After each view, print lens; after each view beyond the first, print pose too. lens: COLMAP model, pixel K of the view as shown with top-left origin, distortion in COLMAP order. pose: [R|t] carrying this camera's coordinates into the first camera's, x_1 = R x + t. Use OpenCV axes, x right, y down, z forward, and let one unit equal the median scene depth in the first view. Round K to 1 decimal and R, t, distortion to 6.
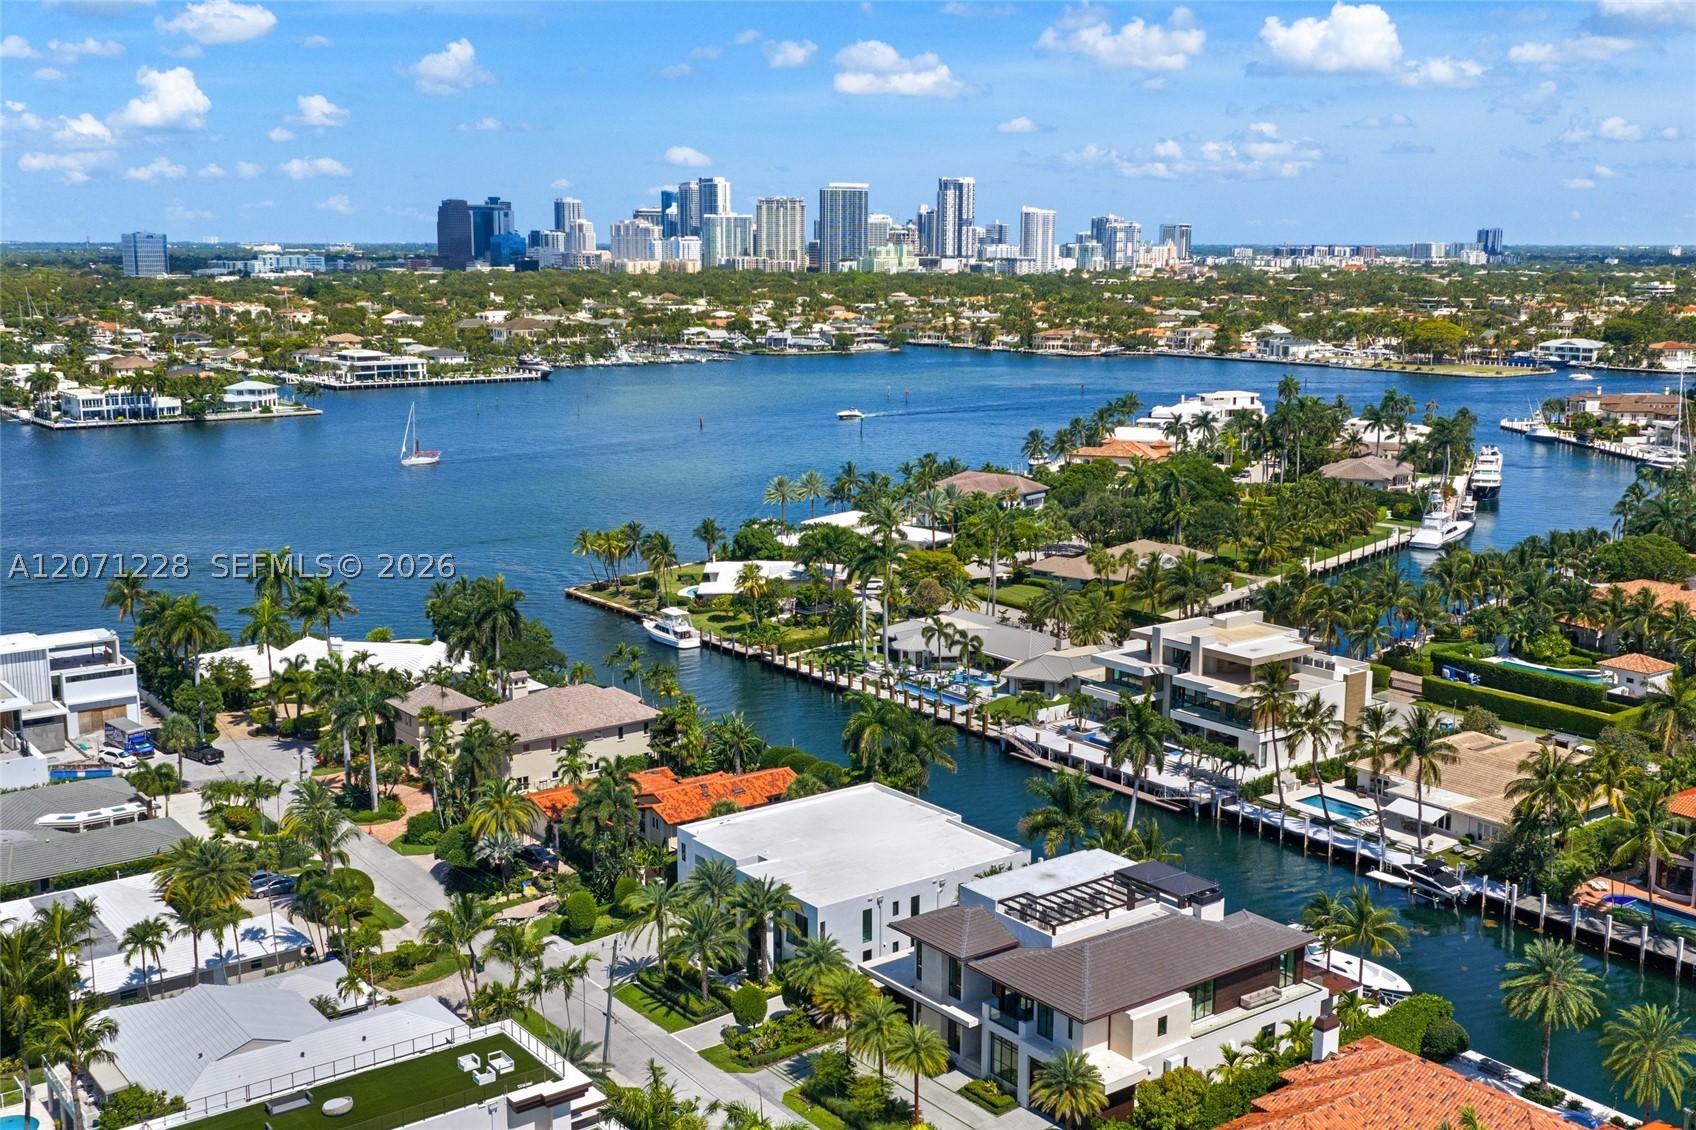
lens RADIAL K [[1894.9, 0, 814.2], [0, 1894.9, 583.8], [0, 0, 1]] dist [0.005692, 0.000000]
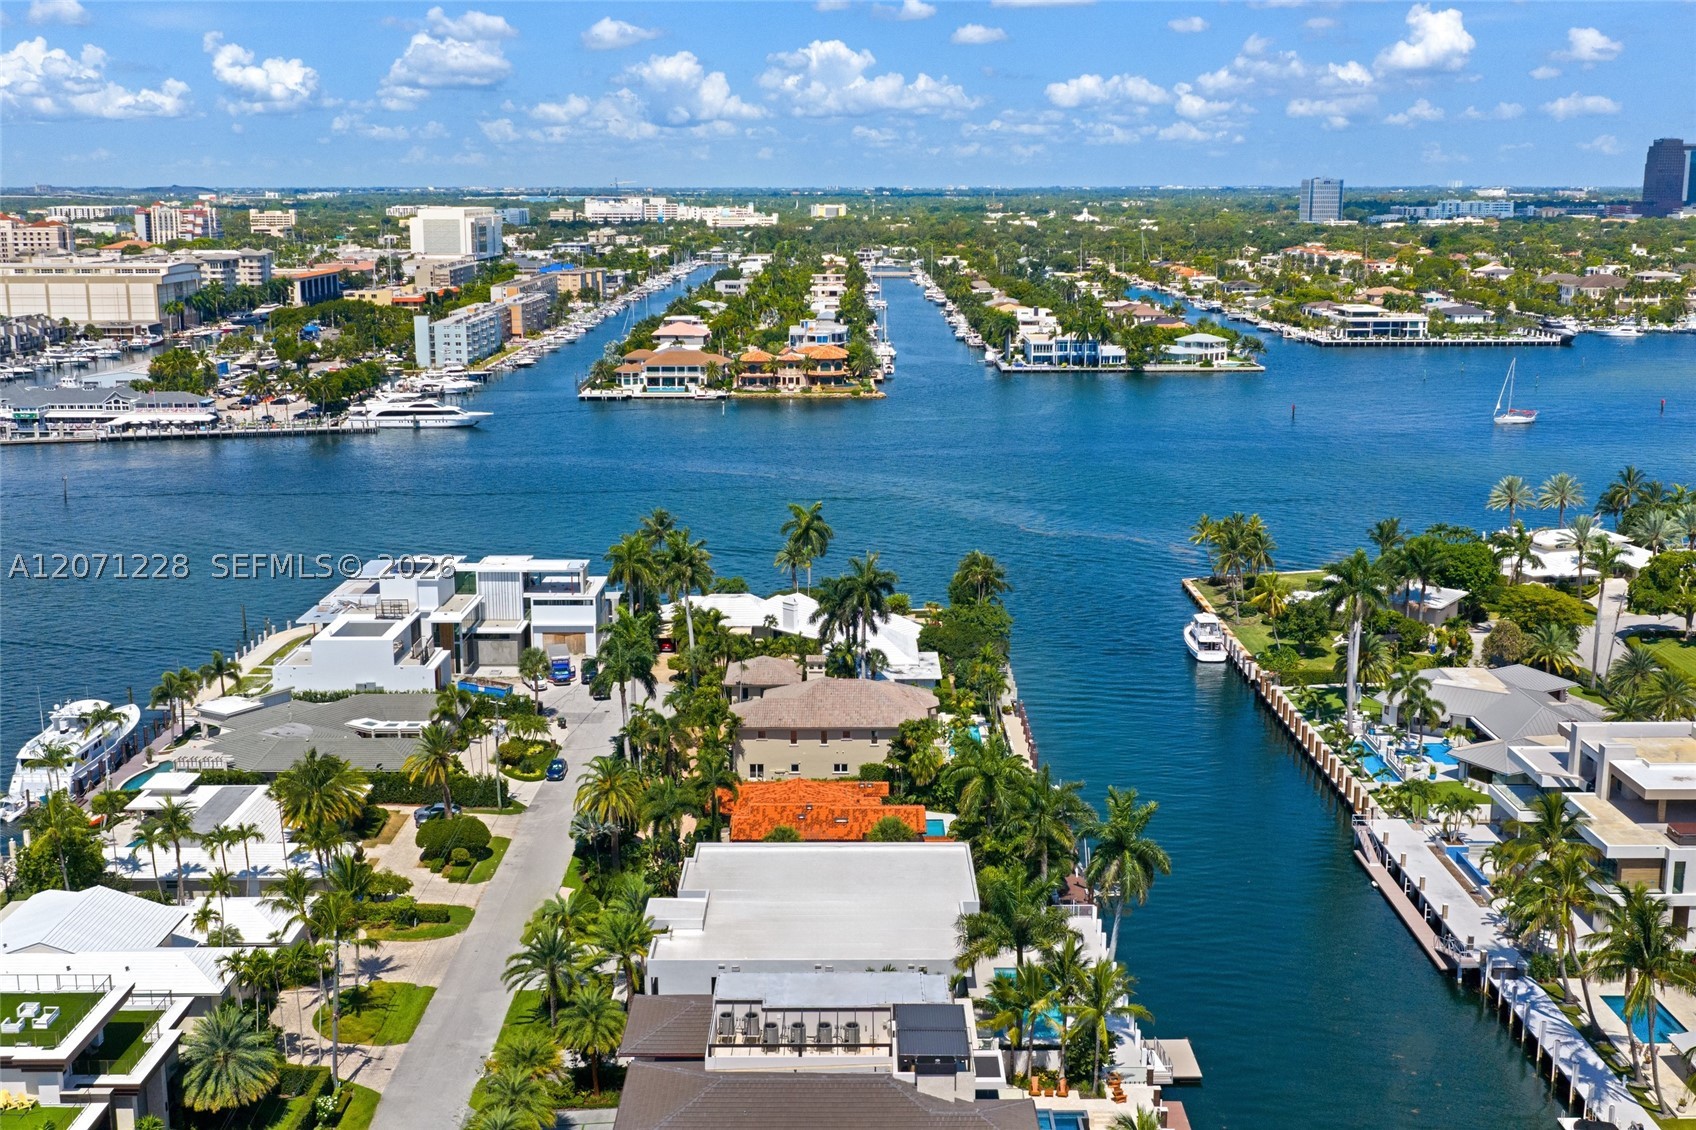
lens RADIAL K [[1894.9, 0, 860.6], [0, 1894.9, 607.2], [0, 0, 1]] dist [0.005692, 0.000000]
pose [[0.780312, 0.132367, -0.611221, 0.167384], [-0.106648, 0.991193, 0.078503, -0.021023], [0.616229, 0.003929, 0.787557, 0.096844]]
